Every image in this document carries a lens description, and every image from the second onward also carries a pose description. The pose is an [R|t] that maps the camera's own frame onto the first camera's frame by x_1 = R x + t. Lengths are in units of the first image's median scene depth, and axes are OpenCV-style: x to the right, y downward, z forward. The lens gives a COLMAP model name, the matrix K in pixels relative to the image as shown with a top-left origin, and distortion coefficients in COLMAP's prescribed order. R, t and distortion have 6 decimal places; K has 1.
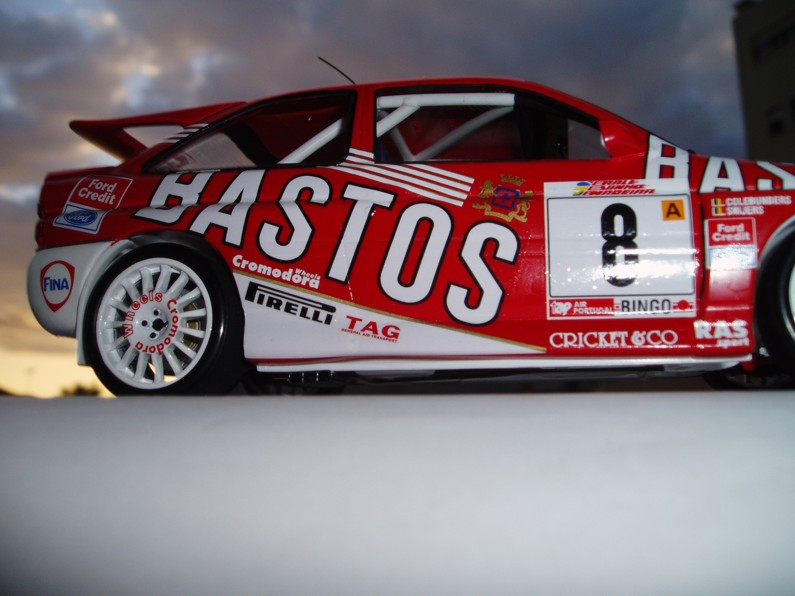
lens RADIAL K [[767.1, 0, 397.5], [0, 767.1, 298.0], [0, 0, 1]] dist [-0.117553, 0.010633]
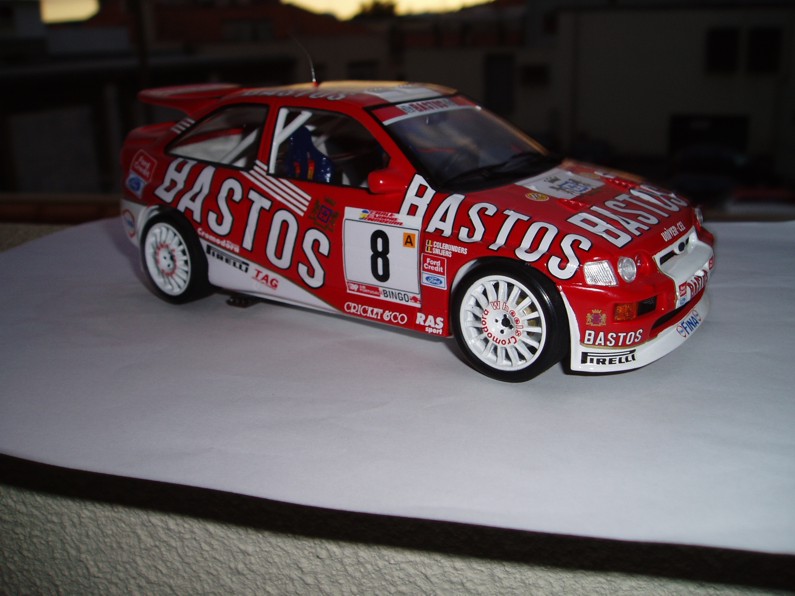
lens RADIAL K [[767.1, 0, 397.5], [0, 767.1, 298.0], [0, 0, 1]] dist [-0.117553, 0.010633]
pose [[0.919441, 0.115028, -0.376029, 0.887539], [0.064584, 0.899100, 0.432953, -0.645429], [0.387889, -0.422360, 0.819240, -0.305211]]
